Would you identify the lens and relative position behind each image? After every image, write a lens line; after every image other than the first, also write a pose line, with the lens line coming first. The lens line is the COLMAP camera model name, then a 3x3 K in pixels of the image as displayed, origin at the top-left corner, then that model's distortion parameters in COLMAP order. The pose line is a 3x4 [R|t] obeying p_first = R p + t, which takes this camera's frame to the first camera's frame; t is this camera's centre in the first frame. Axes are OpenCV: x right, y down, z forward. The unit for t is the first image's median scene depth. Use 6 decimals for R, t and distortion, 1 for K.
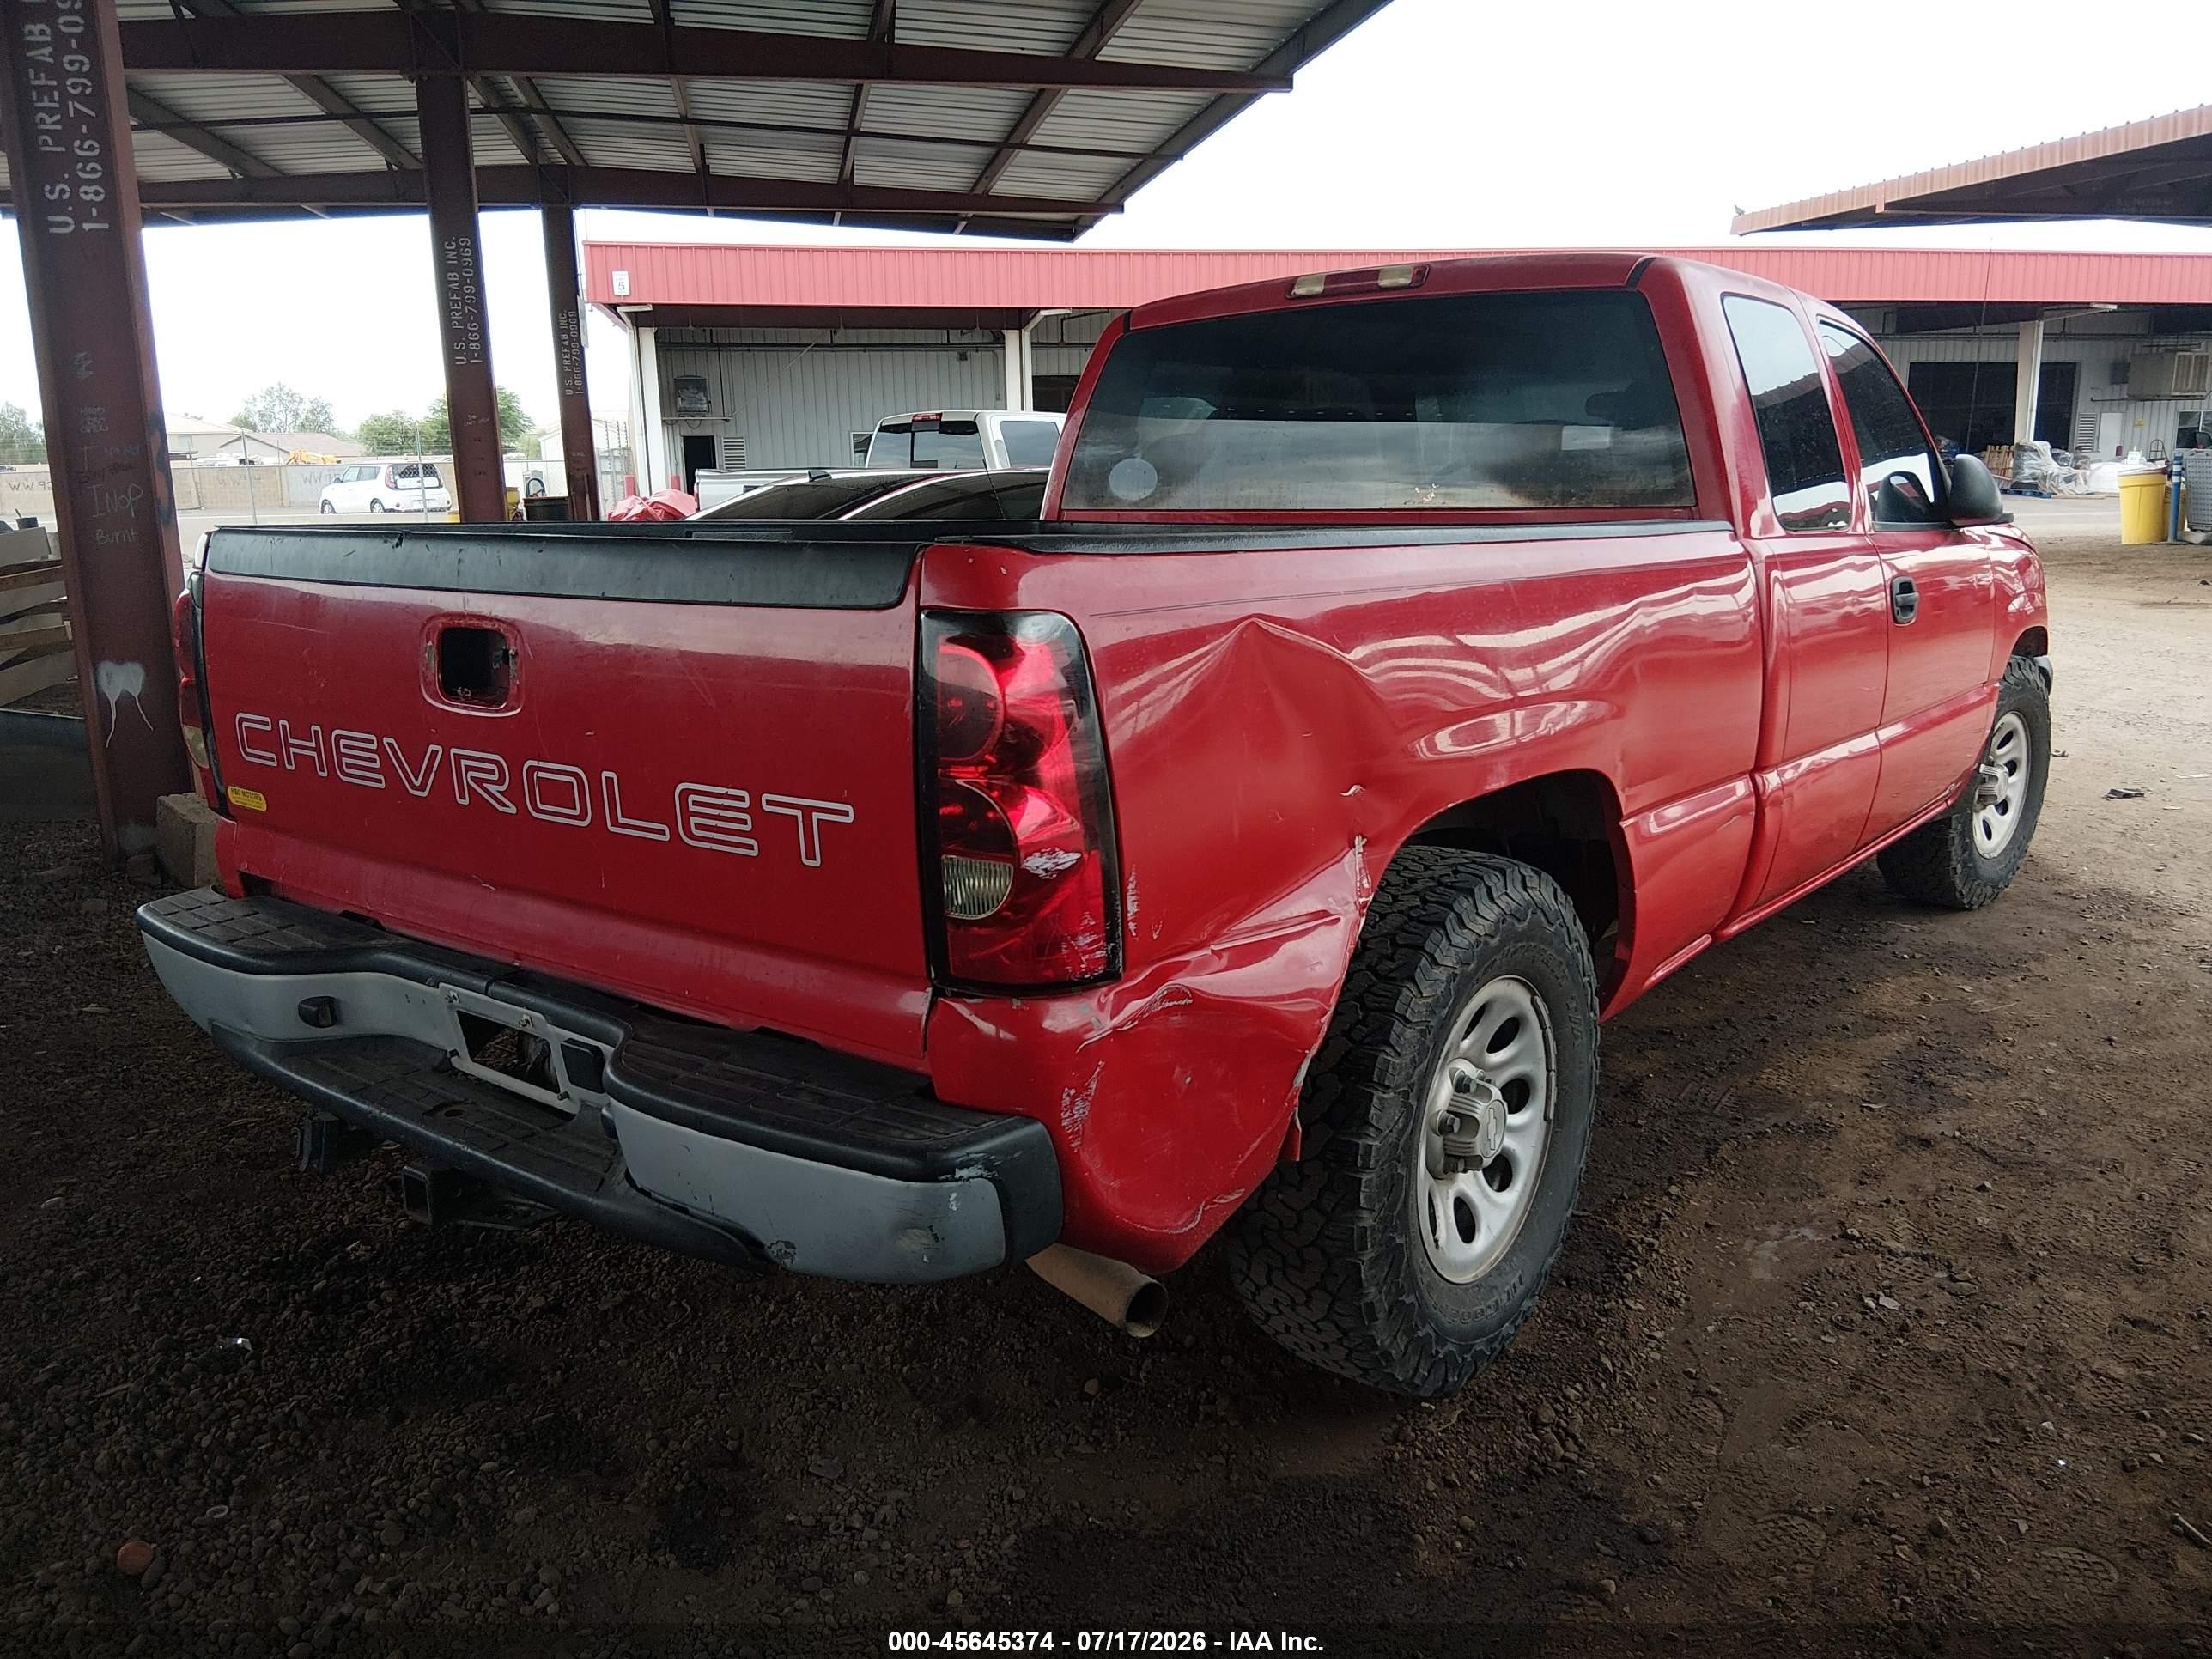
lens RADIAL K [[1746.0, 0, 1100.8], [0, 1746.0, 835.6], [0, 0, 1]] dist [0.099035, -0.160157]
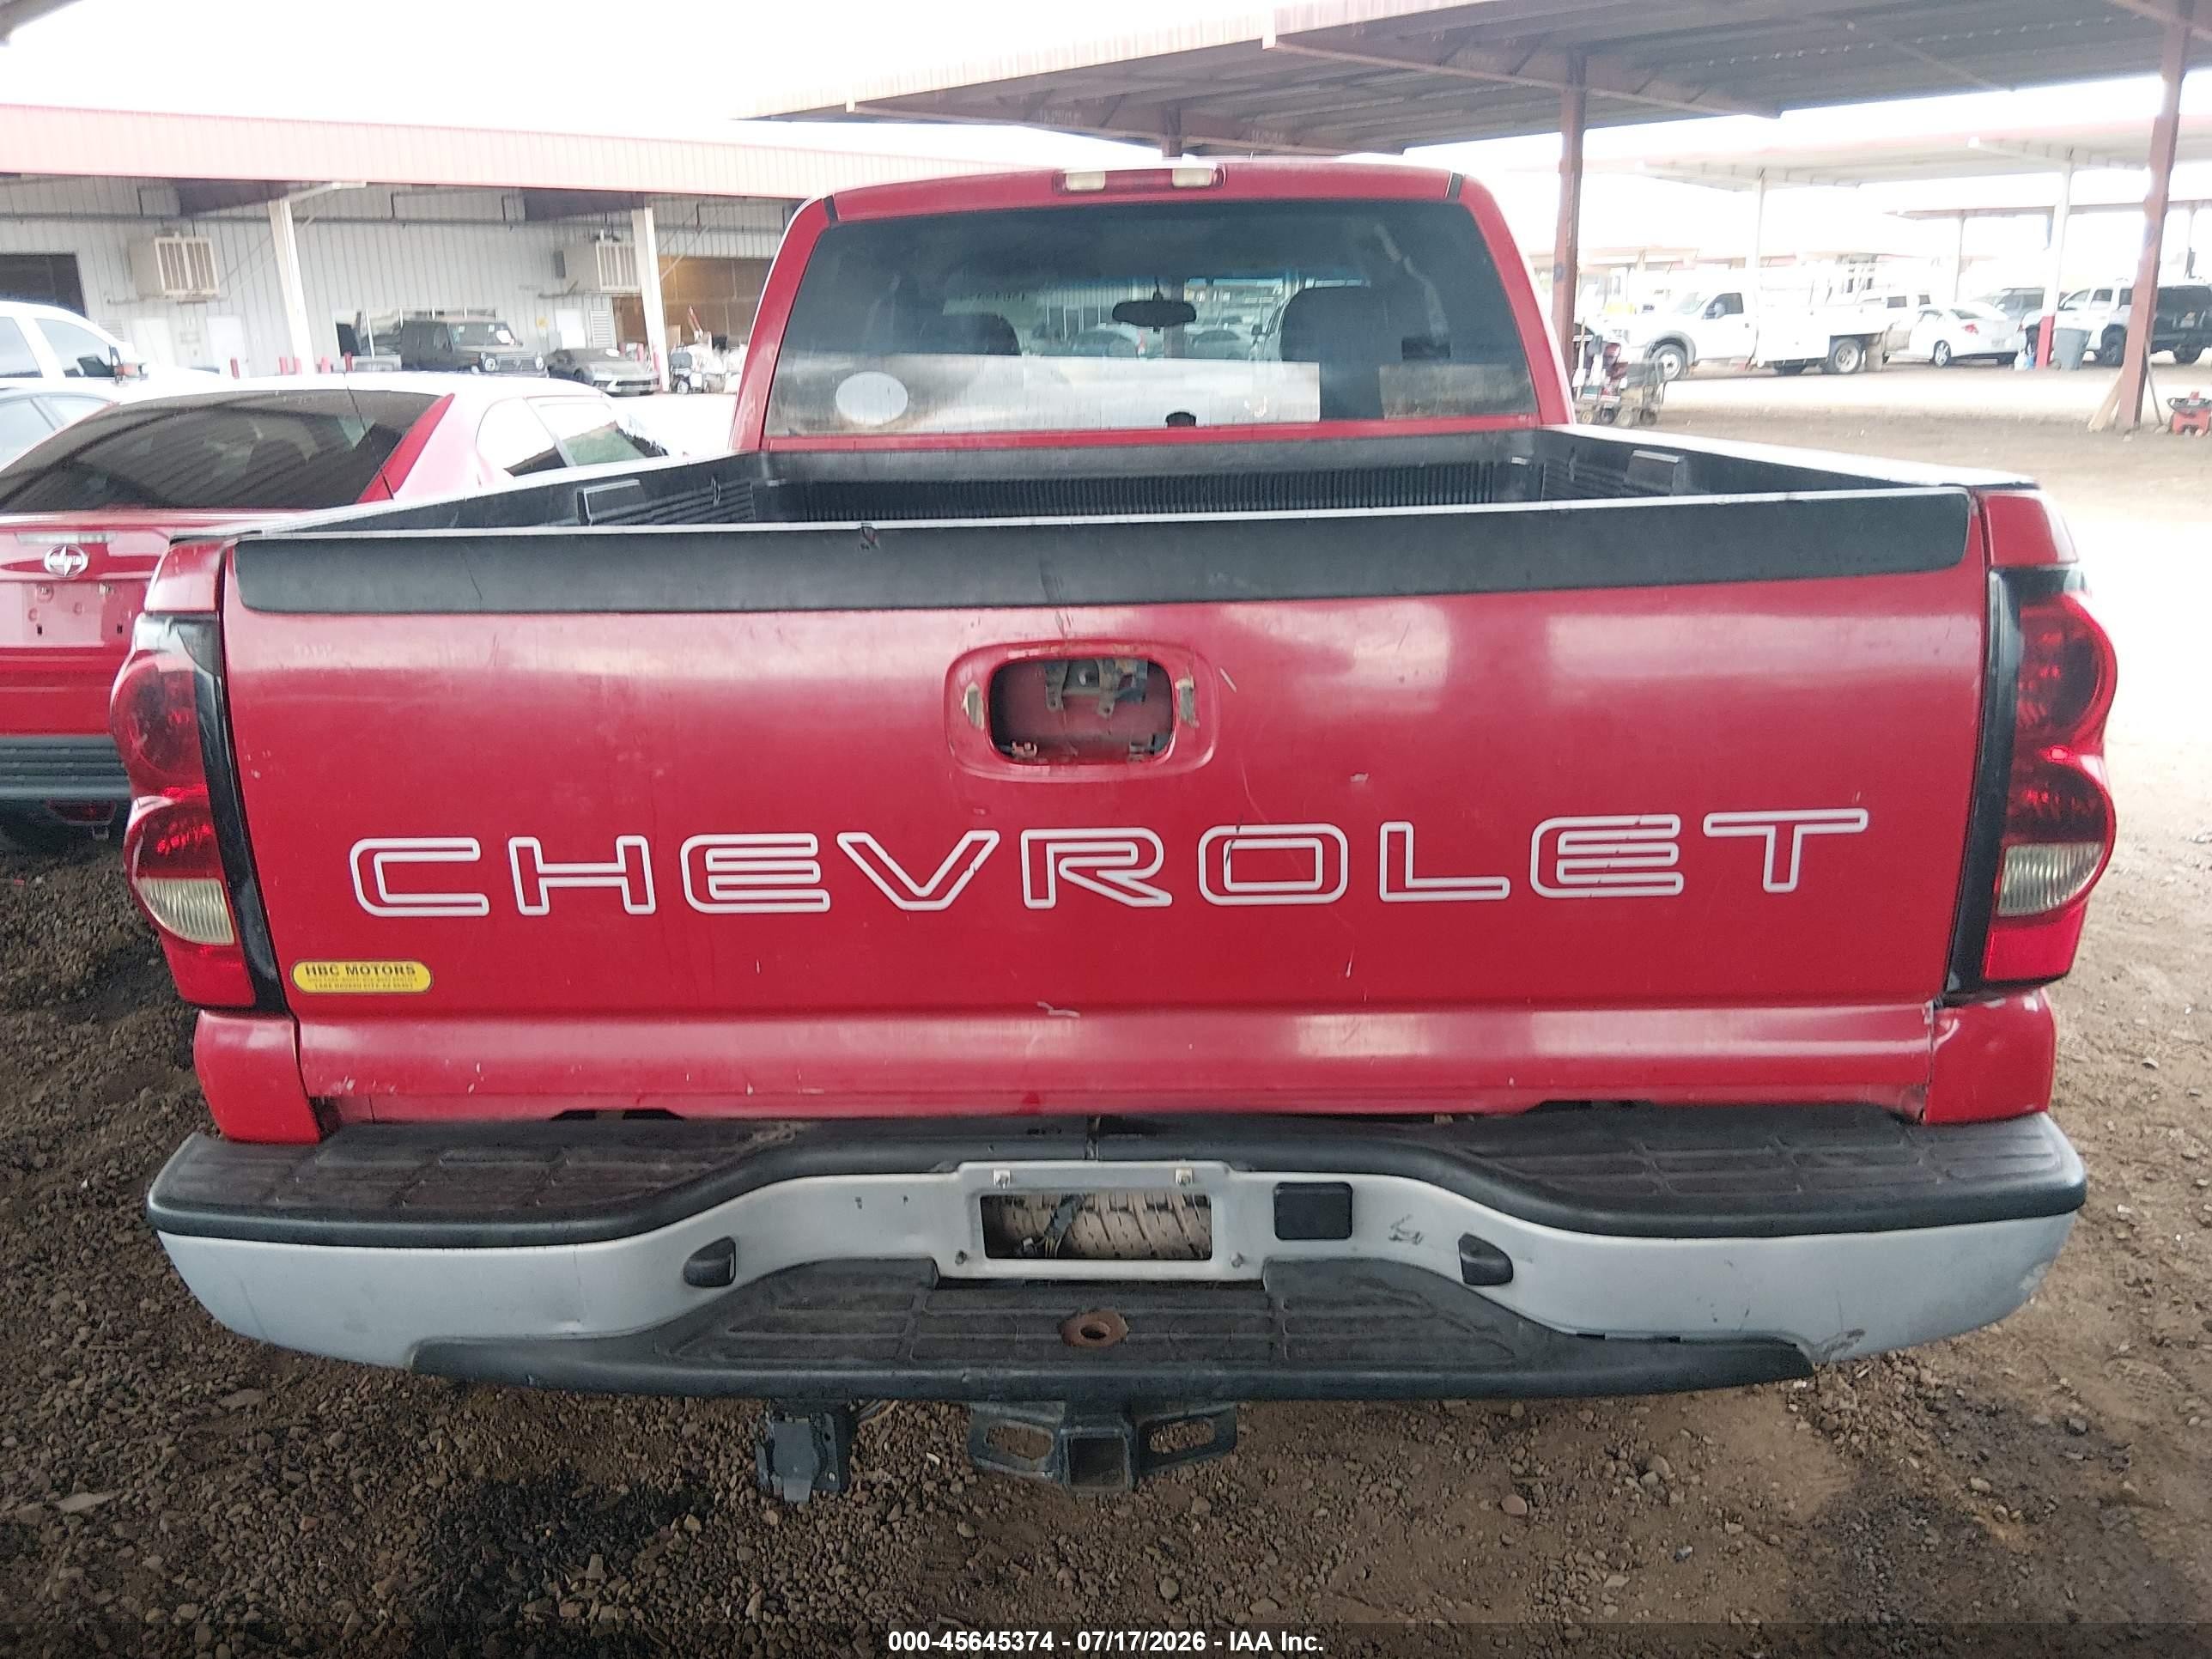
lens RADIAL K [[1746.0, 0, 1100.8], [0, 1746.0, 835.6], [0, 0, 1]] dist [0.099035, -0.160157]
pose [[0.795721, -0.173742, 0.580208, -0.750903], [0.138841, 0.984788, 0.104481, -0.116932], [-0.589535, -0.002581, 0.807739, 0.428988]]
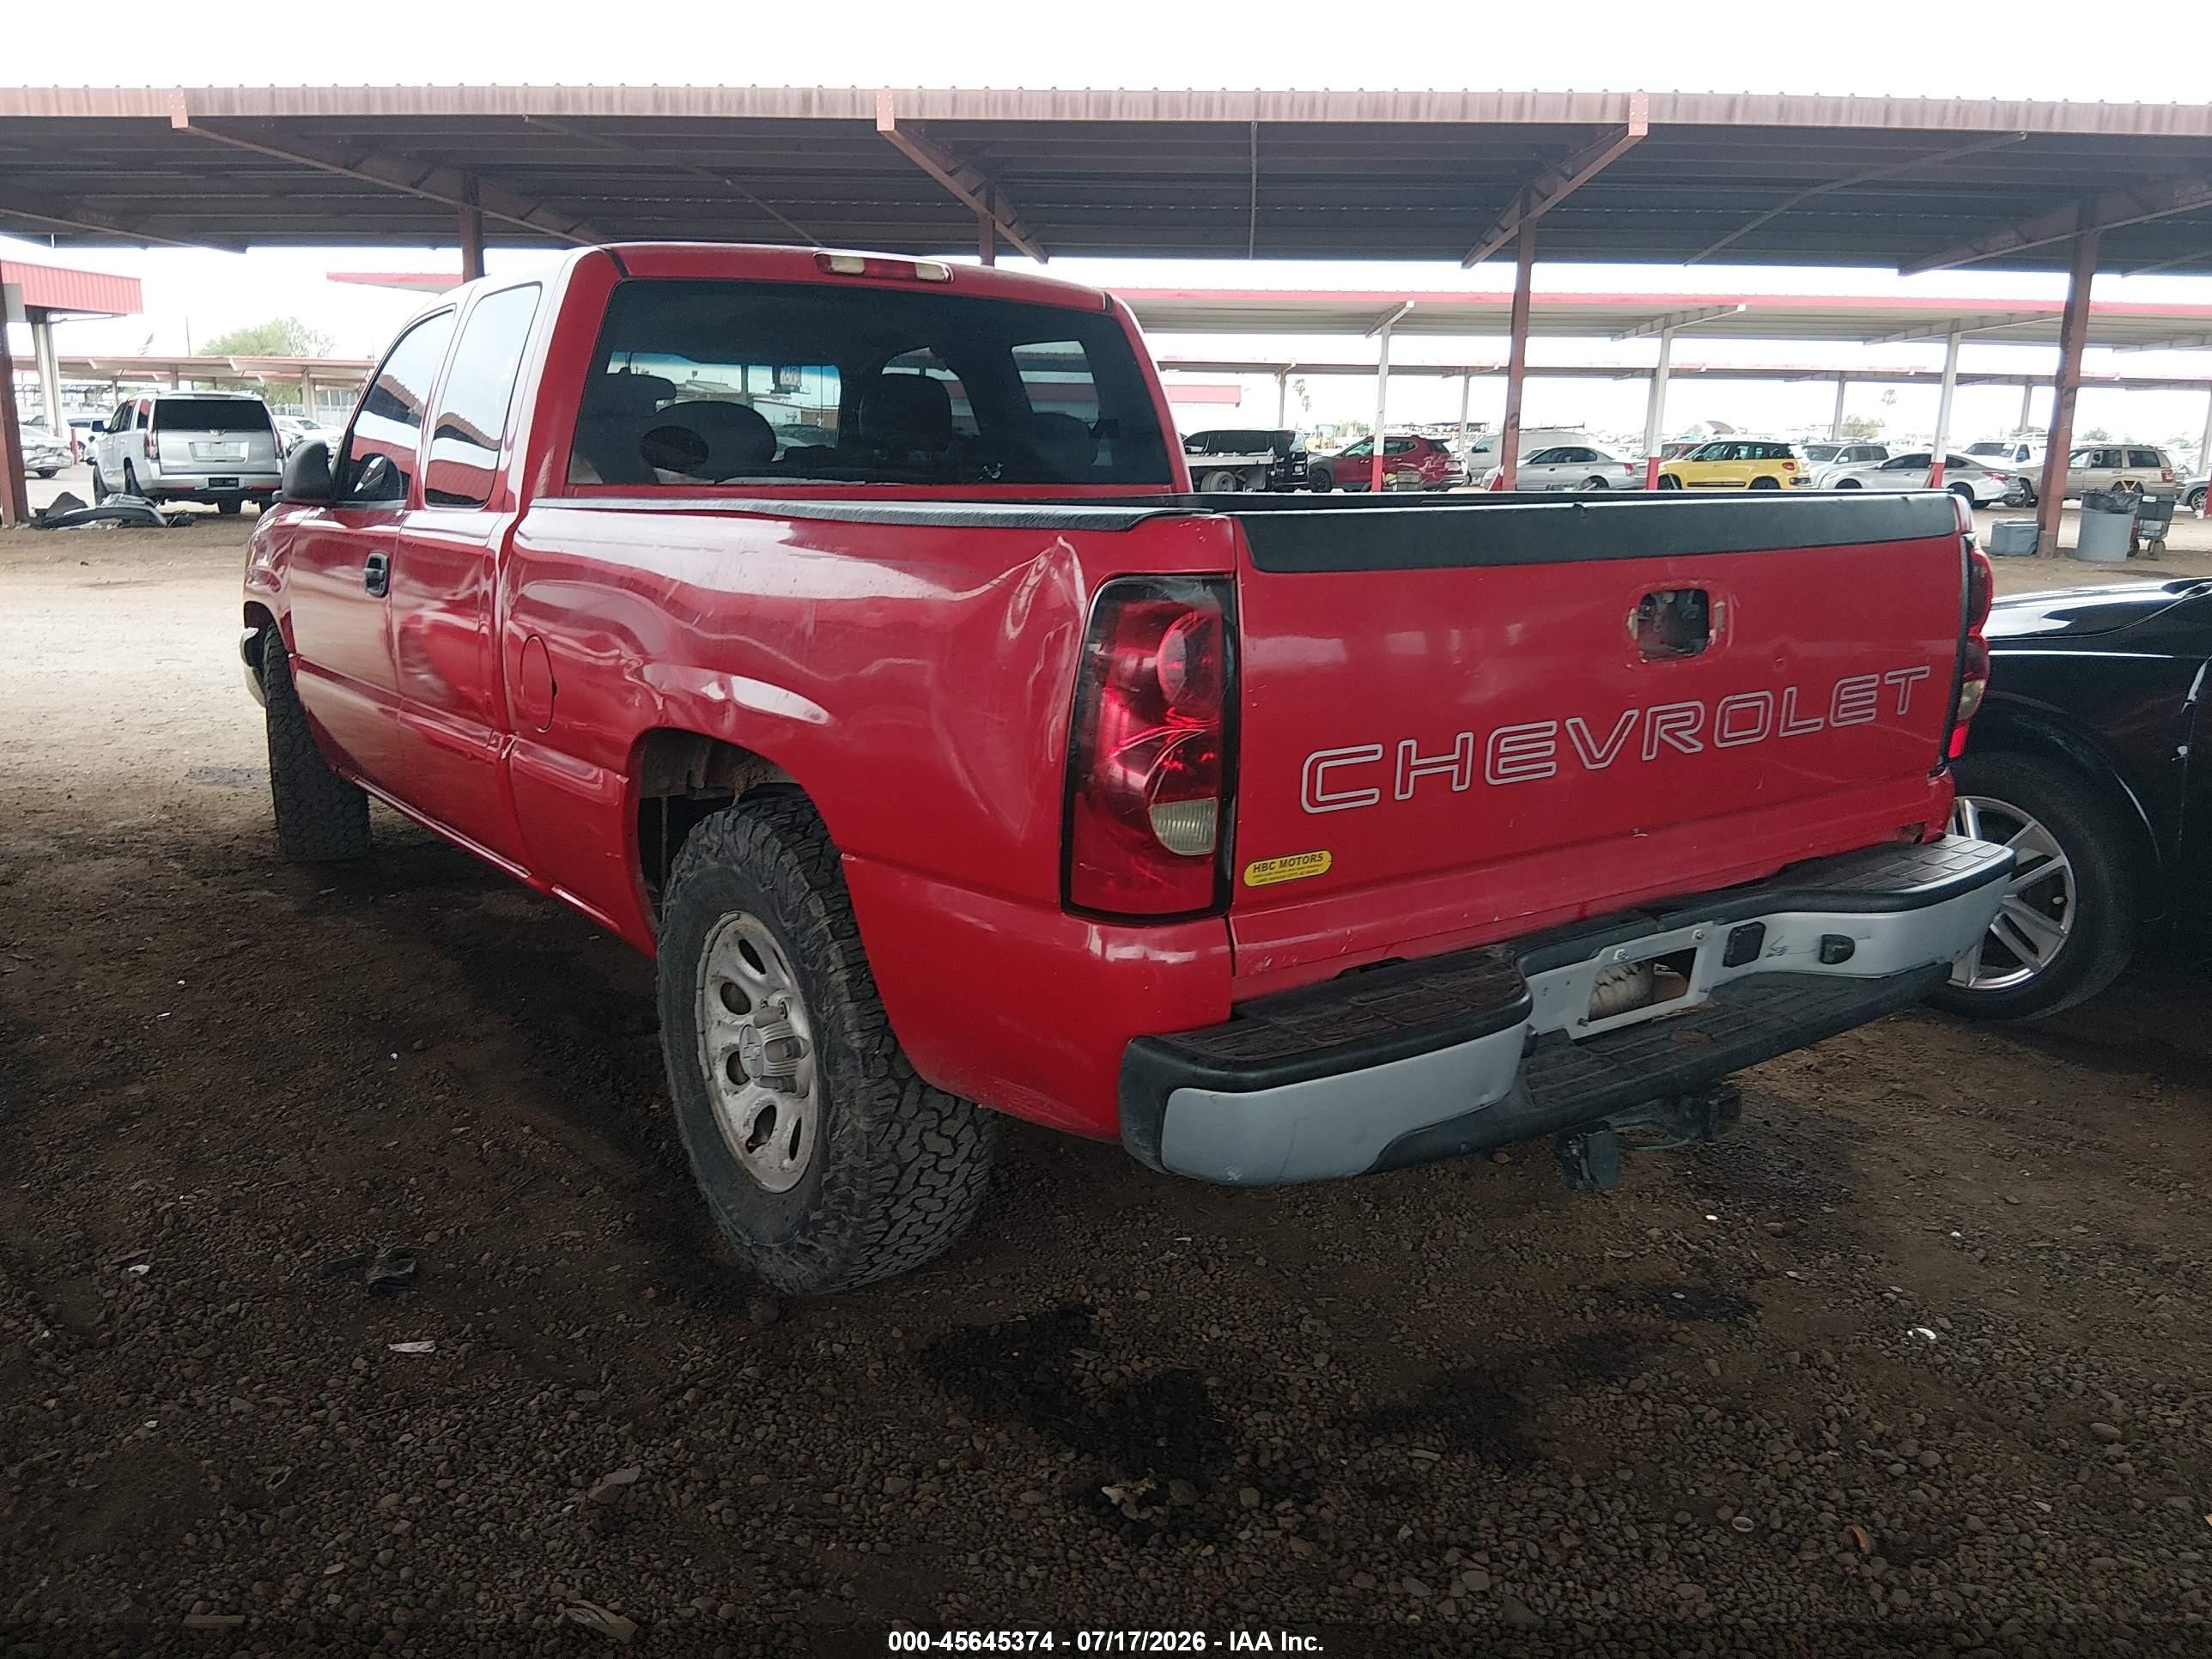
lens RADIAL K [[1746.0, 0, 1100.8], [0, 1746.0, 835.6], [0, 0, 1]] dist [0.099035, -0.160157]
pose [[0.224718, -0.214783, 0.950458, -1.441420], [0.167946, 0.969345, 0.179343, -0.216602], [-0.959842, 0.119324, 0.253901, 1.064481]]
